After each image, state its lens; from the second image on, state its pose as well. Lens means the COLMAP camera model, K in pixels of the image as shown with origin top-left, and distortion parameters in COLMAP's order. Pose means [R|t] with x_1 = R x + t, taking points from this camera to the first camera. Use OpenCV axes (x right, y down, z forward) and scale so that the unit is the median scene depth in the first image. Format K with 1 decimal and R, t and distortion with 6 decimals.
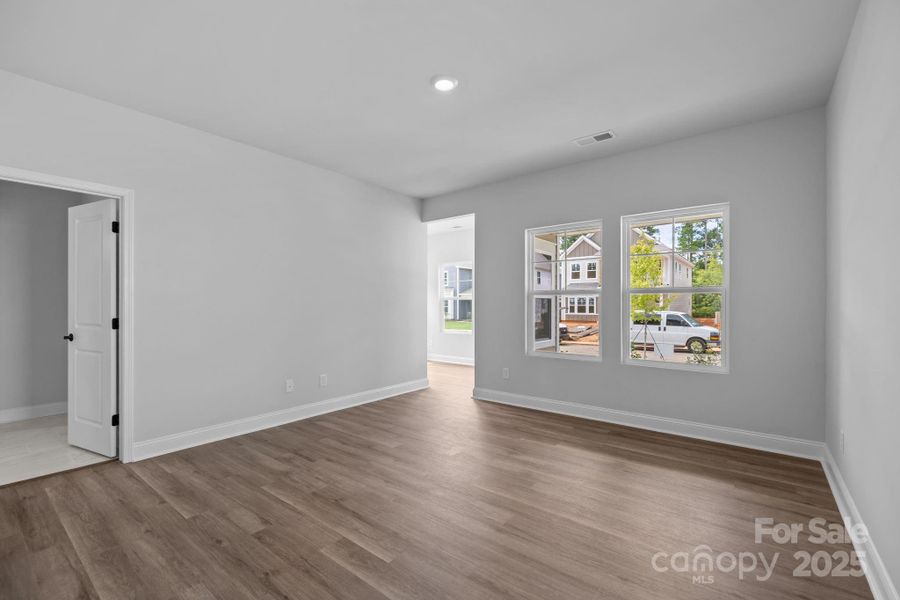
lens RADIAL K [[380.5, 0, 443.9], [0, 380.5, 296.5], [0, 0, 1]] dist [-0.000580, 0.000108]
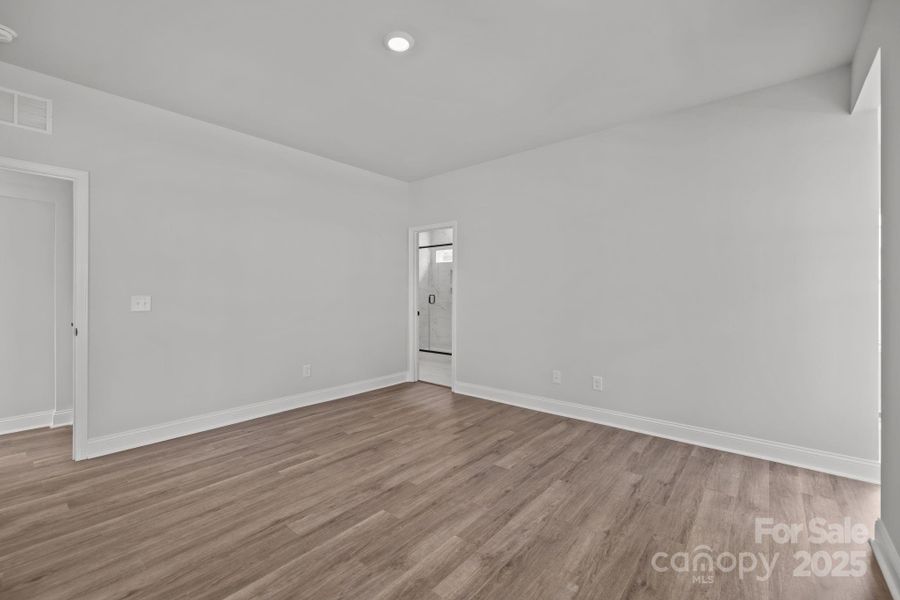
lens RADIAL K [[380.5, 0, 443.9], [0, 380.5, 296.5], [0, 0, 1]] dist [-0.000580, 0.000108]
pose [[-0.021306, 0.009021, -0.999732, 0.738225], [0.024976, 0.999652, 0.008488, 0.019505], [0.999461, -0.024789, -0.021524, 0.963252]]
